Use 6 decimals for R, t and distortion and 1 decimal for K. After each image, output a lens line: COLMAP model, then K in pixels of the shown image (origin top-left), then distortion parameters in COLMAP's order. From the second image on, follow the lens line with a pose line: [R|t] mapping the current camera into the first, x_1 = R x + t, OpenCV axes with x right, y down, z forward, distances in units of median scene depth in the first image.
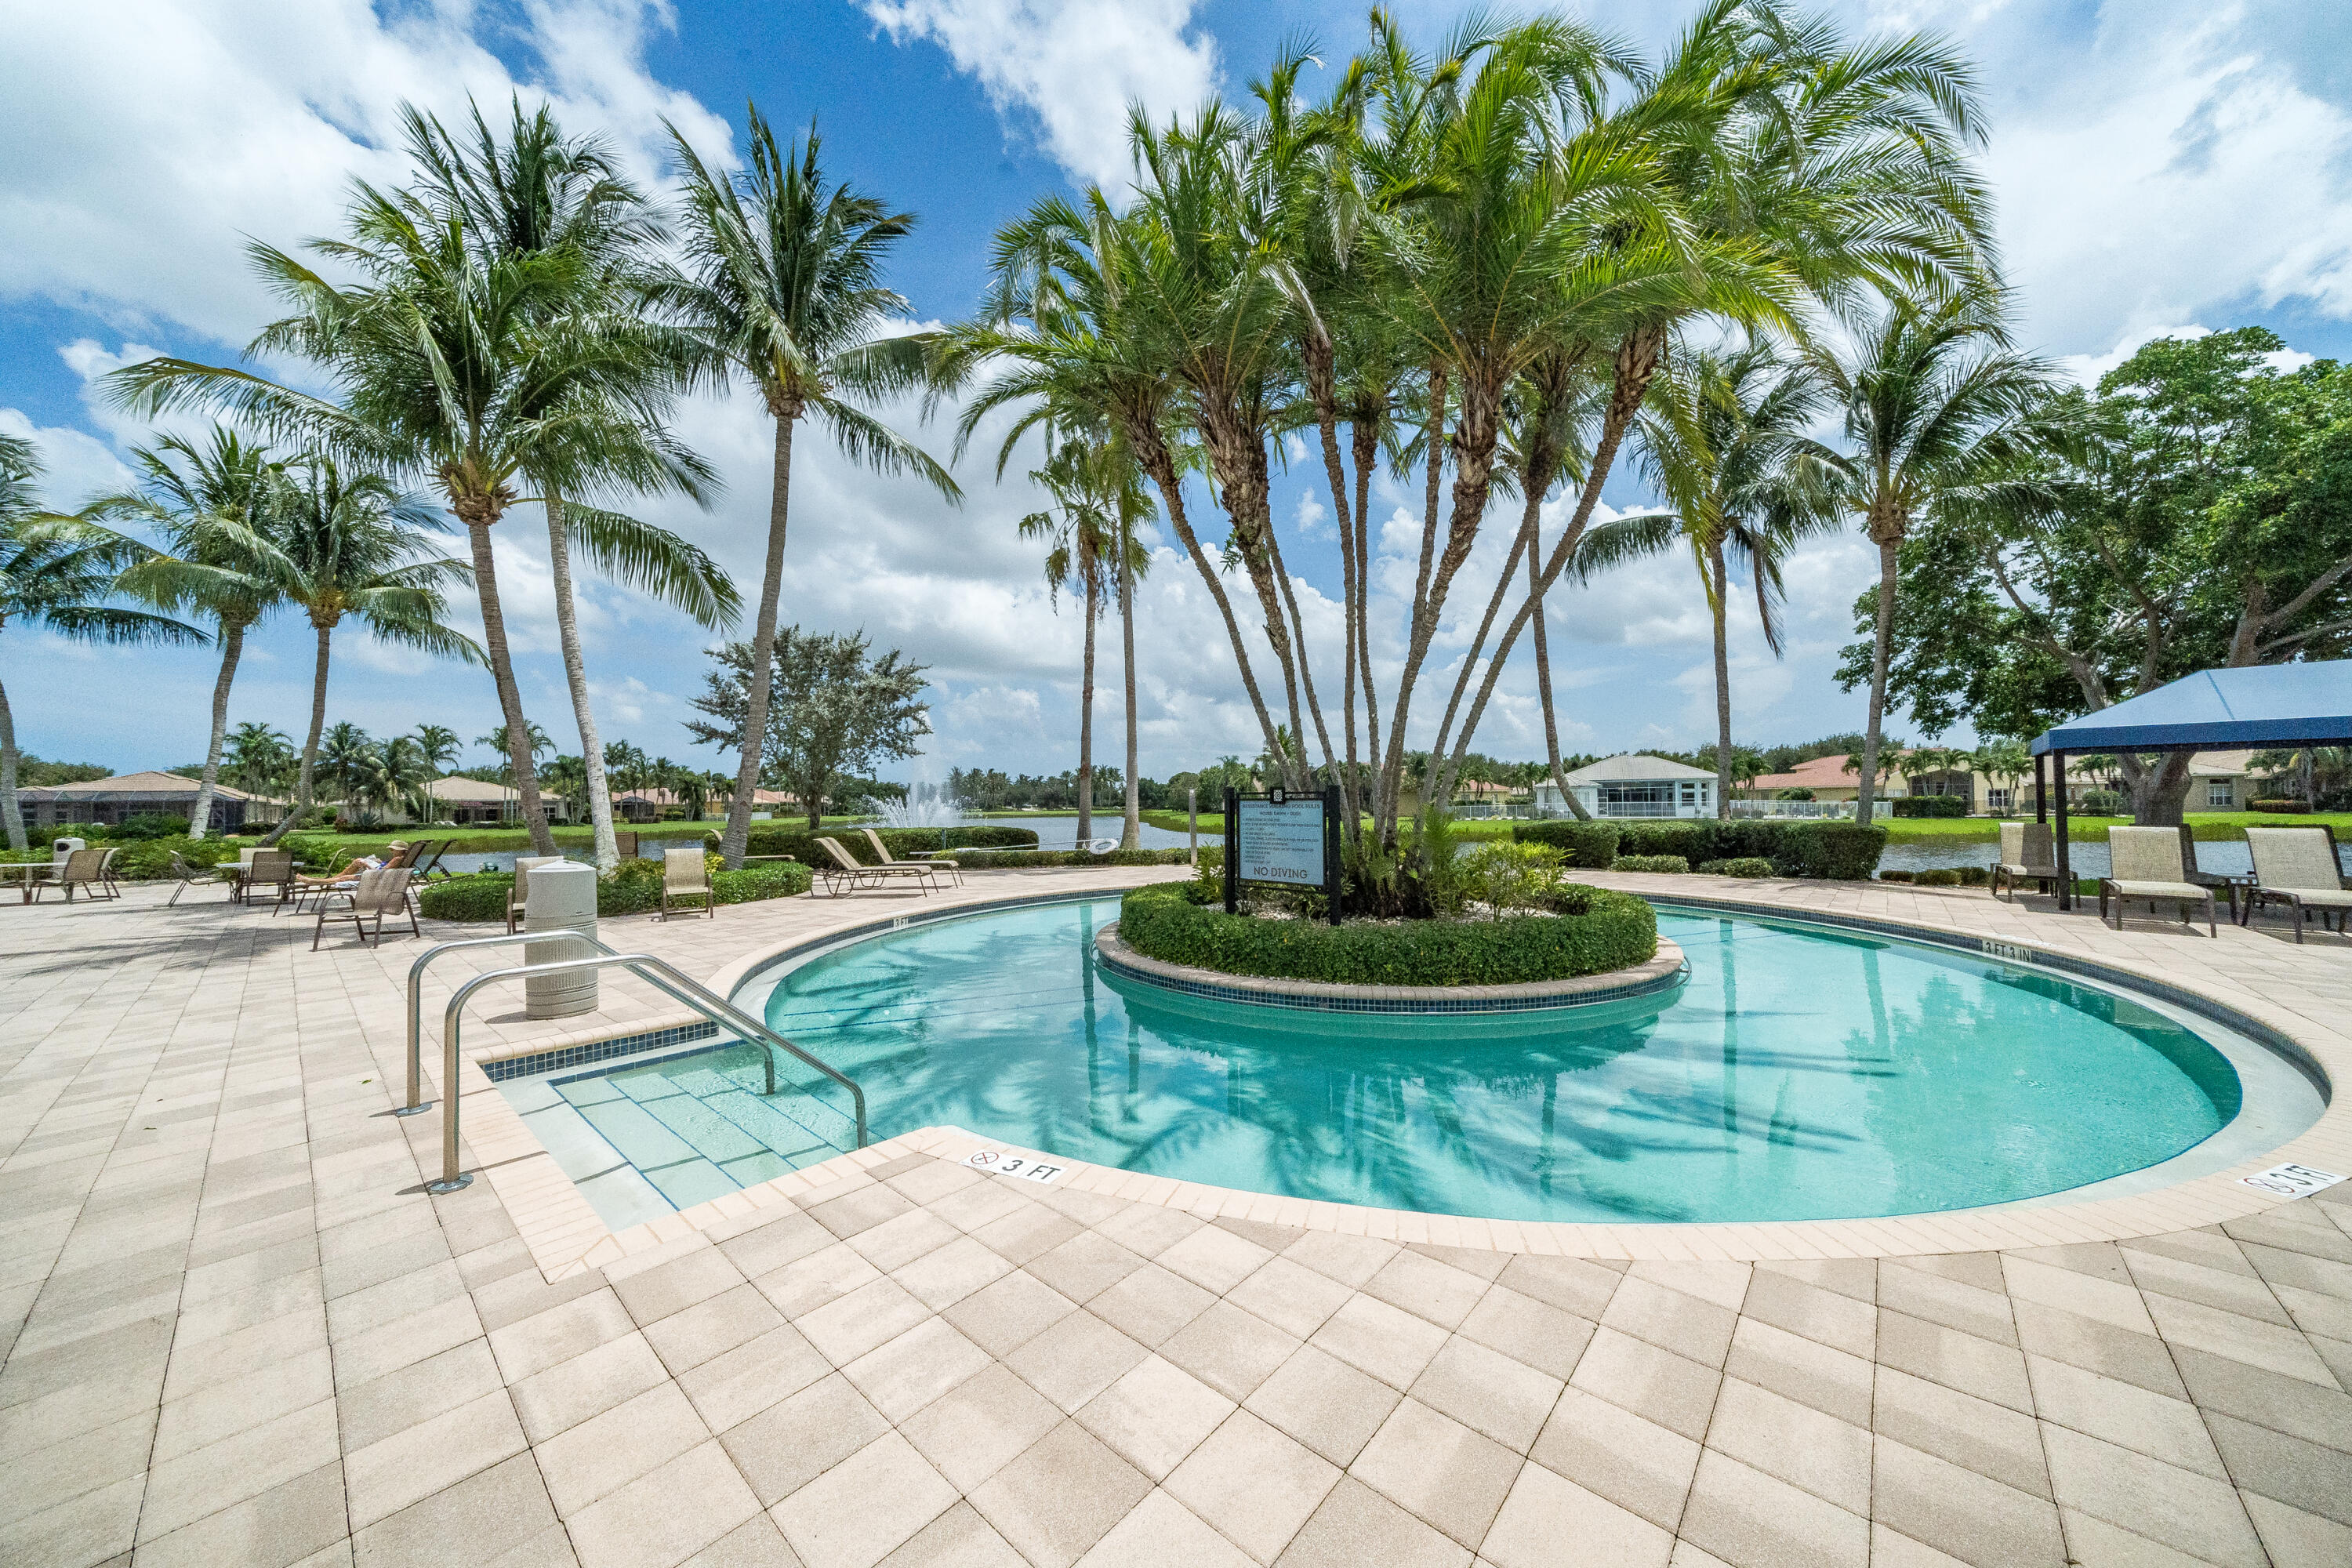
lens RADIAL K [[816.5, 0, 1166.5], [0, 816.5, 781.2], [0, 0, 1]] dist [0.002544, 0.000022]
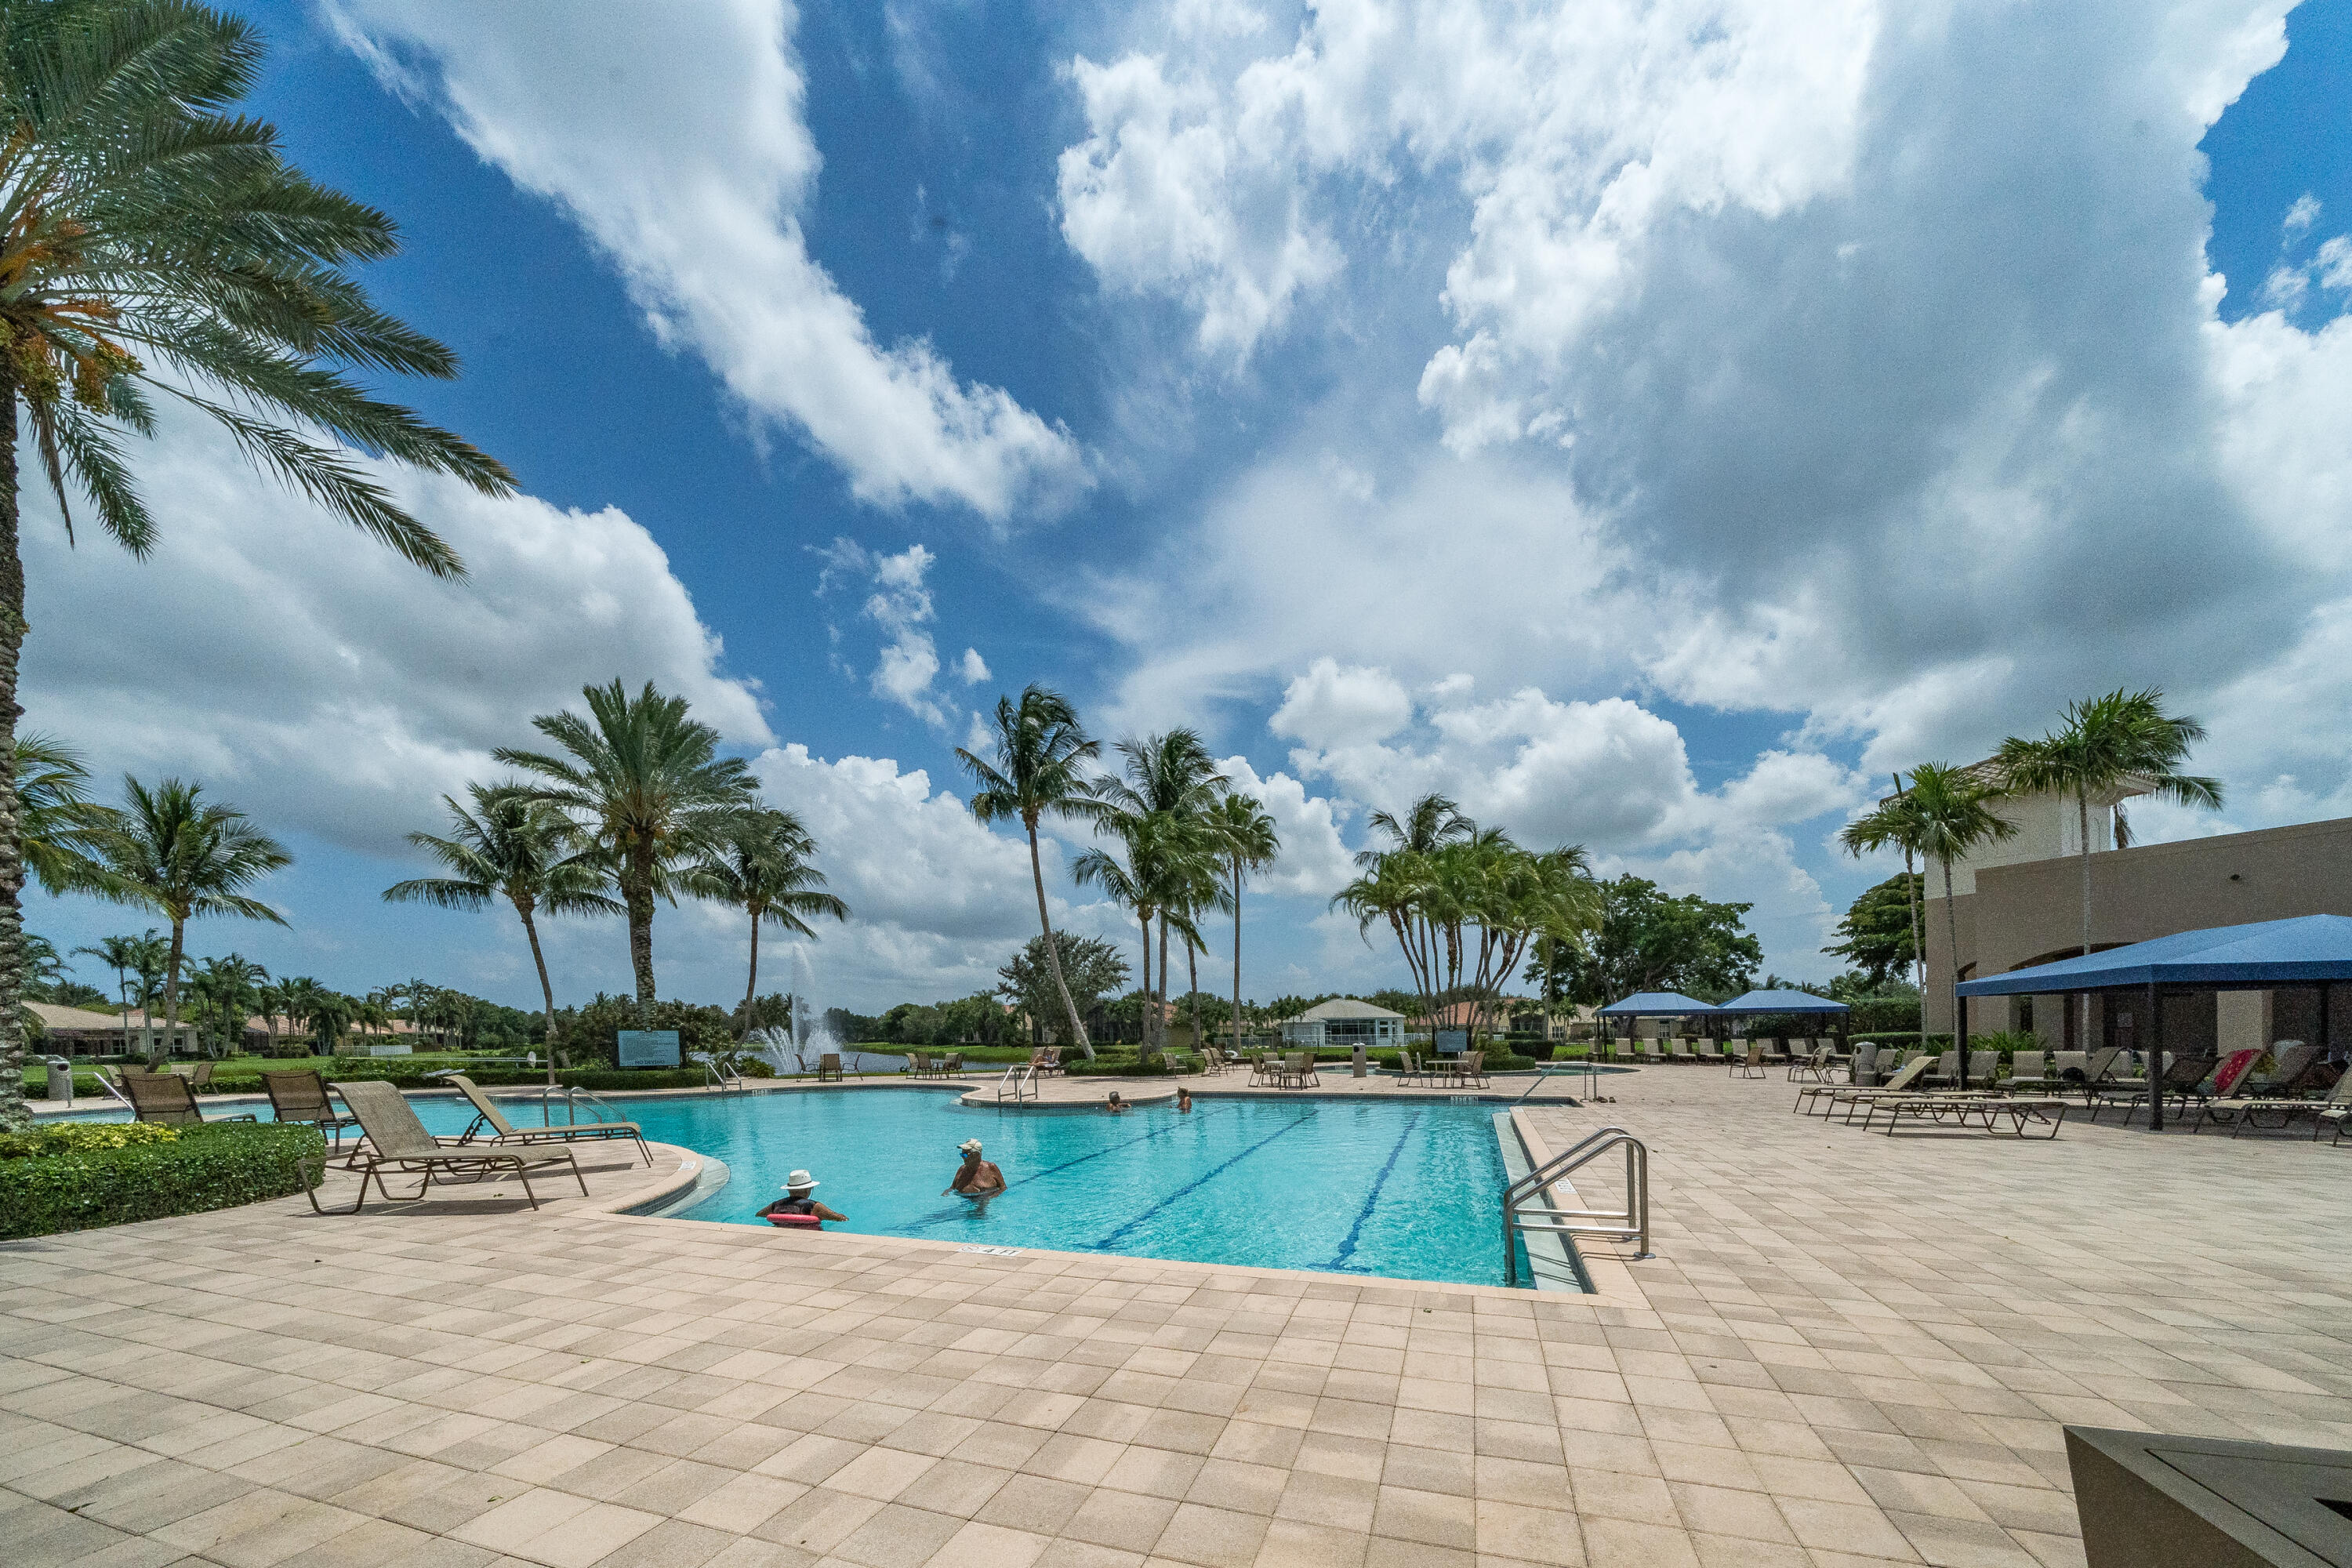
lens RADIAL K [[816.5, 0, 1173.7], [0, 816.5, 781.1], [0, 0, 1]] dist [0.002544, 0.000022]
pose [[0.925838, 0.115946, 0.359695, -0.246262], [-0.014344, 0.961870, -0.273132, -0.005032], [-0.377648, 0.247717, 0.892199, -0.200190]]
